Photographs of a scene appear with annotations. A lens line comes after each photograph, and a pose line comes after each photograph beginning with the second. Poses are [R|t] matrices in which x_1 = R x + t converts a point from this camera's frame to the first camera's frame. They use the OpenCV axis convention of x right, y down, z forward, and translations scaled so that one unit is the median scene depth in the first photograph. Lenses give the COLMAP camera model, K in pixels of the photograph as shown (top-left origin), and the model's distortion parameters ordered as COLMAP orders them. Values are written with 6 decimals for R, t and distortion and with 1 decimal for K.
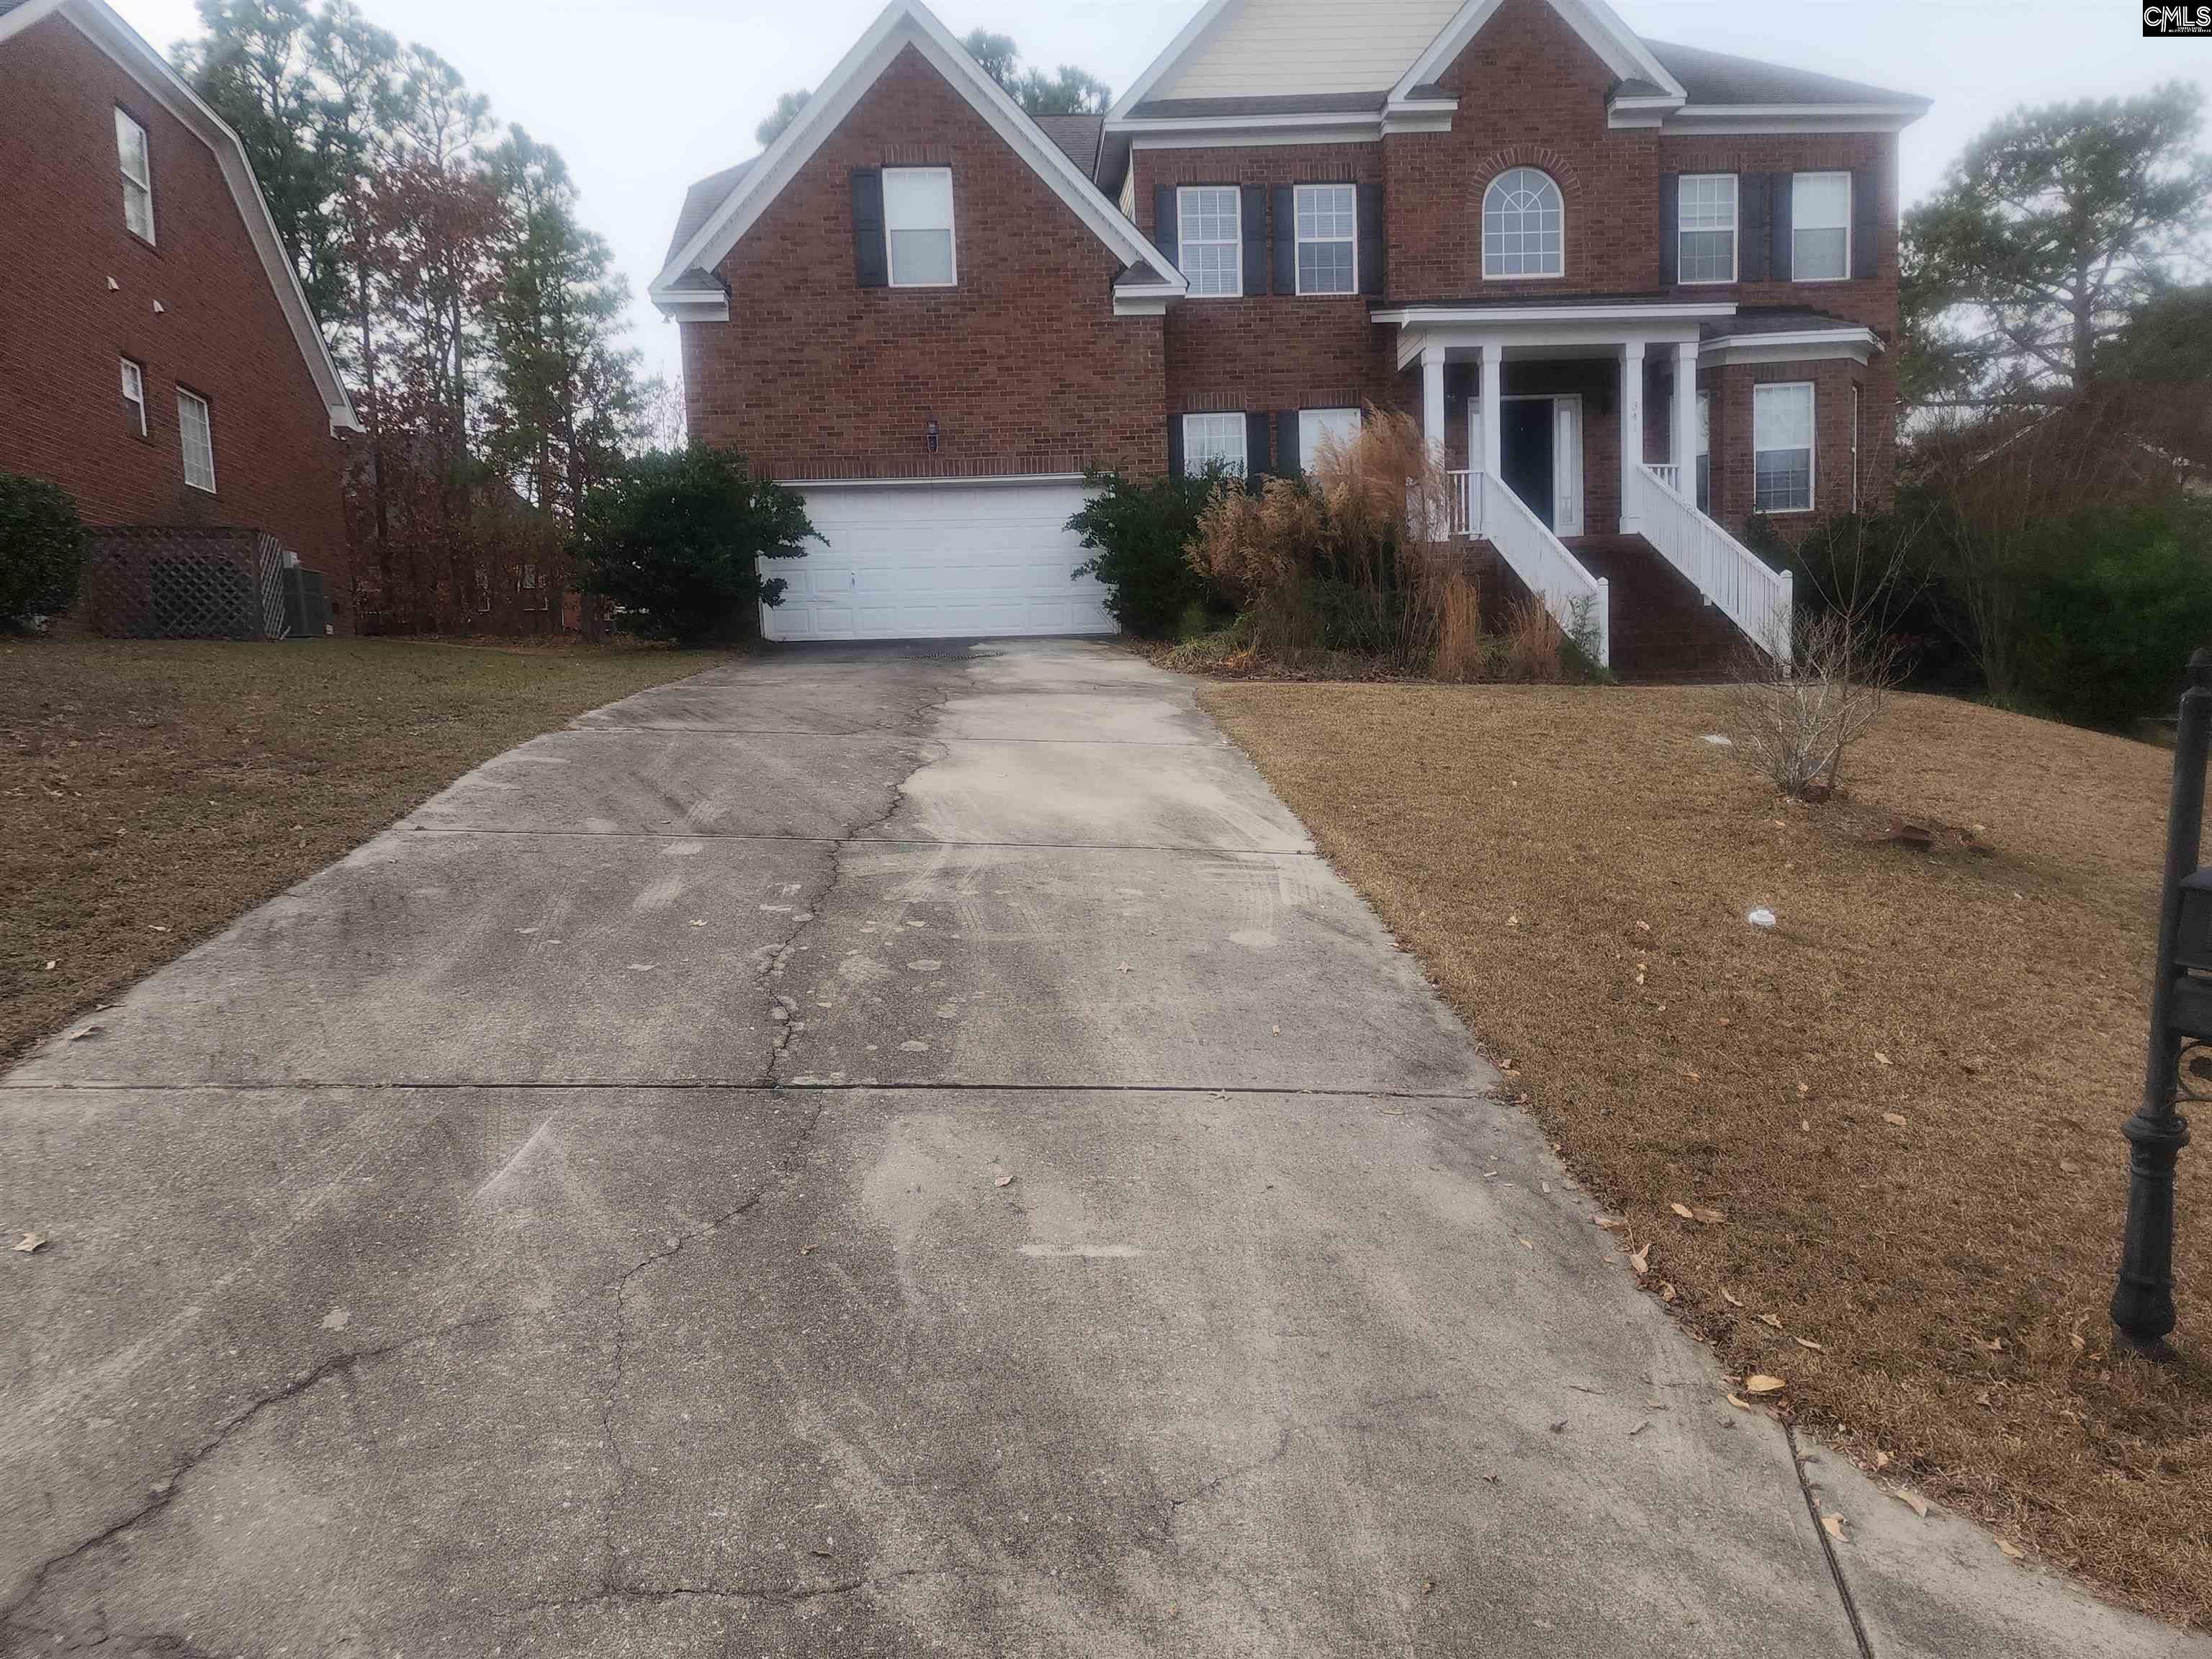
lens RADIAL K [[1508.6, 0, 1106.0], [0, 1508.6, 829.5], [0, 0, 1]] dist [0.070005, -0.054713]
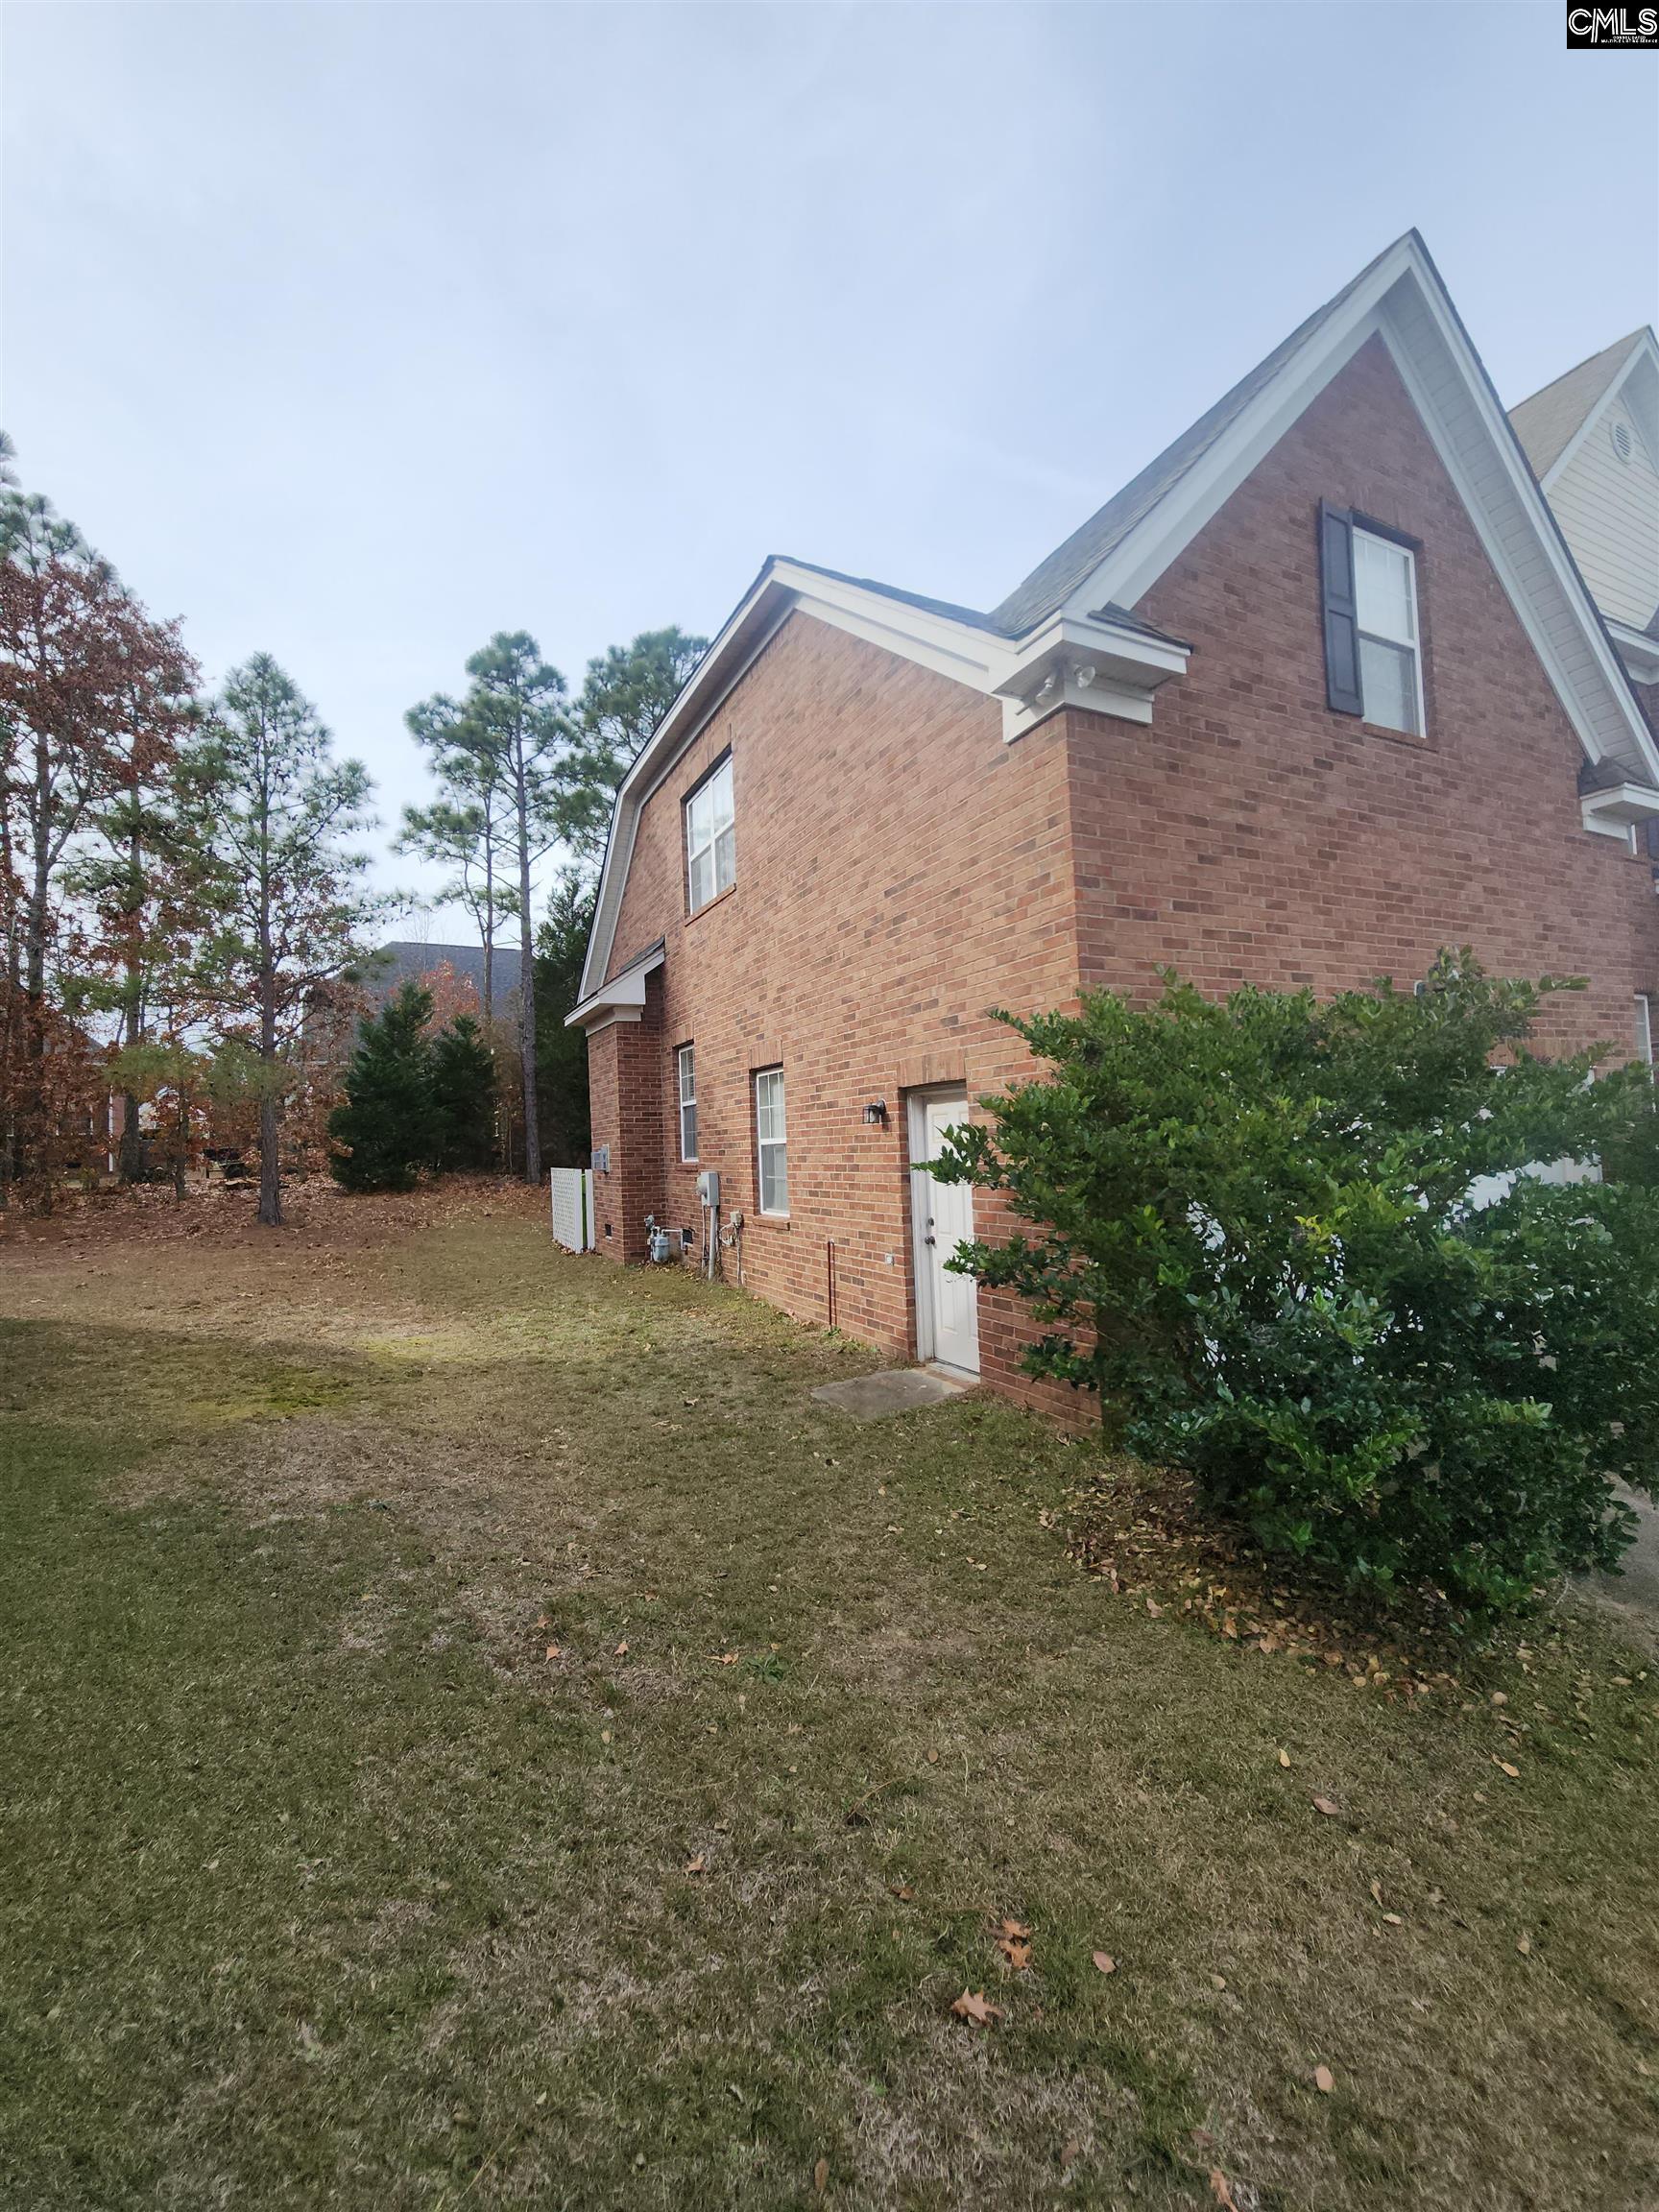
lens RADIAL K [[896.5, 0, 829.5], [0, 896.5, 1106.0], [0, 0, 1]] dist [0.000179, 0.000003]
pose [[0.924478, 0.020671, 0.380675, -0.407973], [0.029740, 0.991576, -0.126067, -0.175365], [-0.380074, 0.127867, 0.916075, 0.748595]]
